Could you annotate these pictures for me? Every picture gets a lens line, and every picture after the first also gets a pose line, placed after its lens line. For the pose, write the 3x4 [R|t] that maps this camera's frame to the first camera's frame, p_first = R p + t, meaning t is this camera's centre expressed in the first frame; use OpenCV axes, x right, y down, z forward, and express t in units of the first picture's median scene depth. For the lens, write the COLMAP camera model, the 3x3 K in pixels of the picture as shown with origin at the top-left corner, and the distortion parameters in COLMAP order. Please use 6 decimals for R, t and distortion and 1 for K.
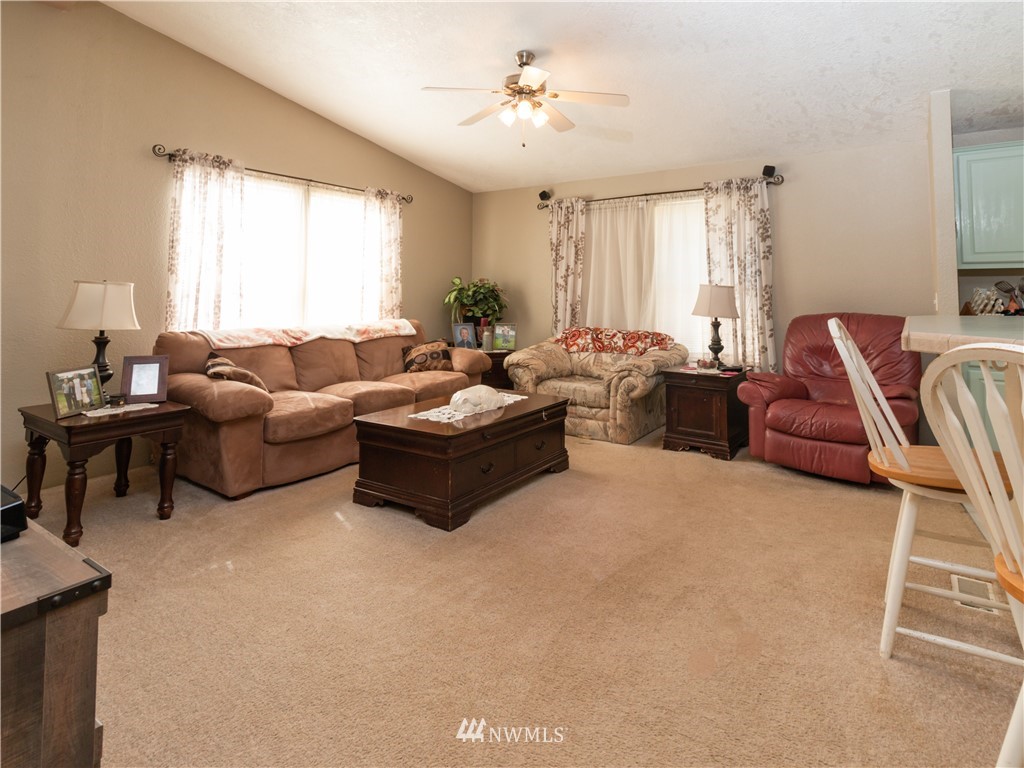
lens RADIAL K [[537.1, 0, 525.0], [0, 537.1, 276.2], [0, 0, 1]] dist [0.002525, 0.000721]
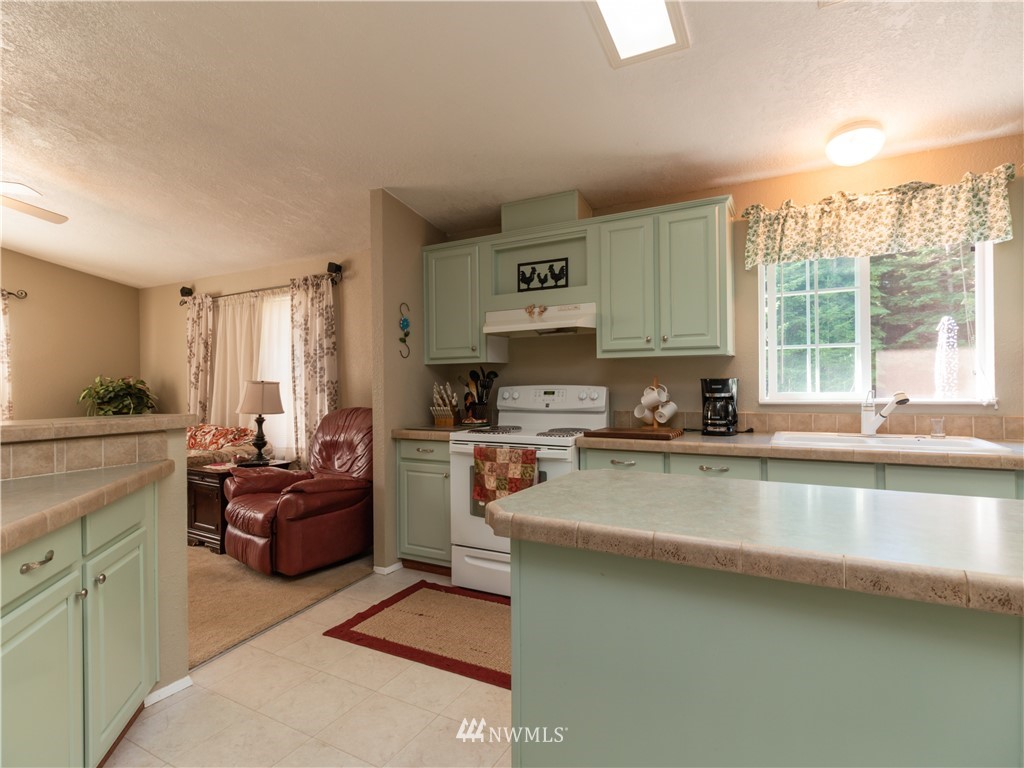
lens RADIAL K [[537.1, 0, 520.9], [0, 537.1, 378.5], [0, 0, 1]] dist [0.002525, 0.000721]
pose [[0.995368, -0.012149, 0.095368, 0.670270], [0.010976, 0.999858, 0.012811, 0.003221], [-0.095510, -0.011705, 0.995360, -0.044493]]
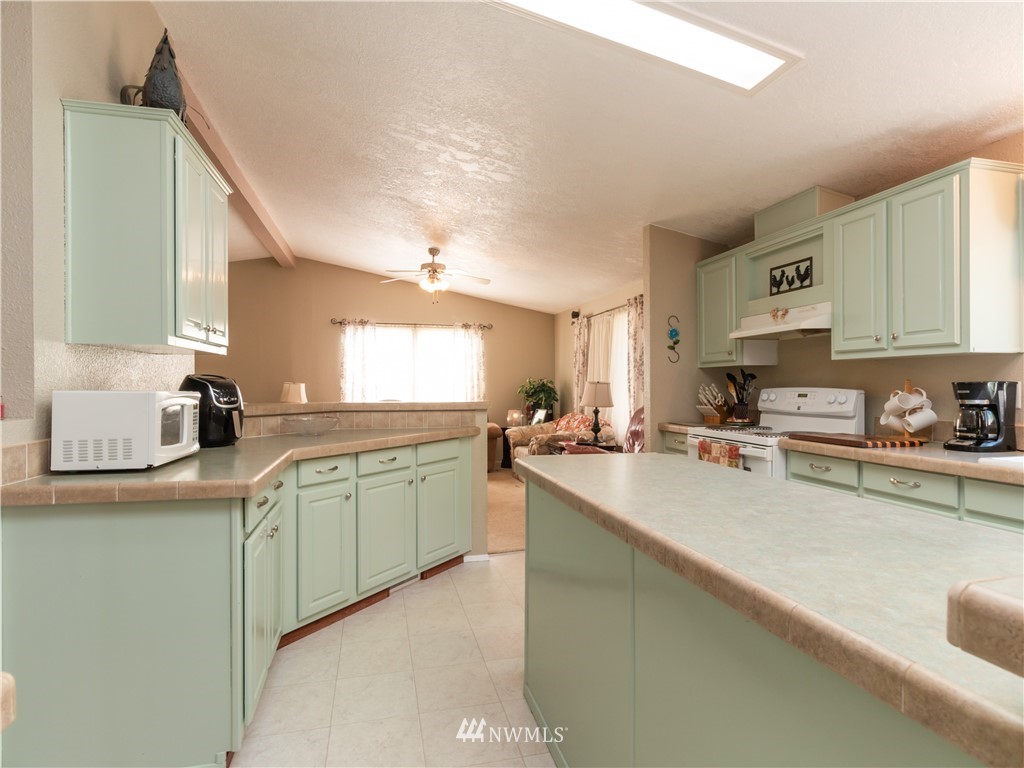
lens RADIAL K [[537.1, 0, 505.0], [0, 537.1, 380.7], [0, 0, 1]] dist [0.002525, 0.000721]
pose [[0.746330, -0.007593, -0.665533, 0.956459], [0.014308, 0.999887, 0.004638, 0.003856], [0.665422, -0.012984, 0.746354, -0.119818]]
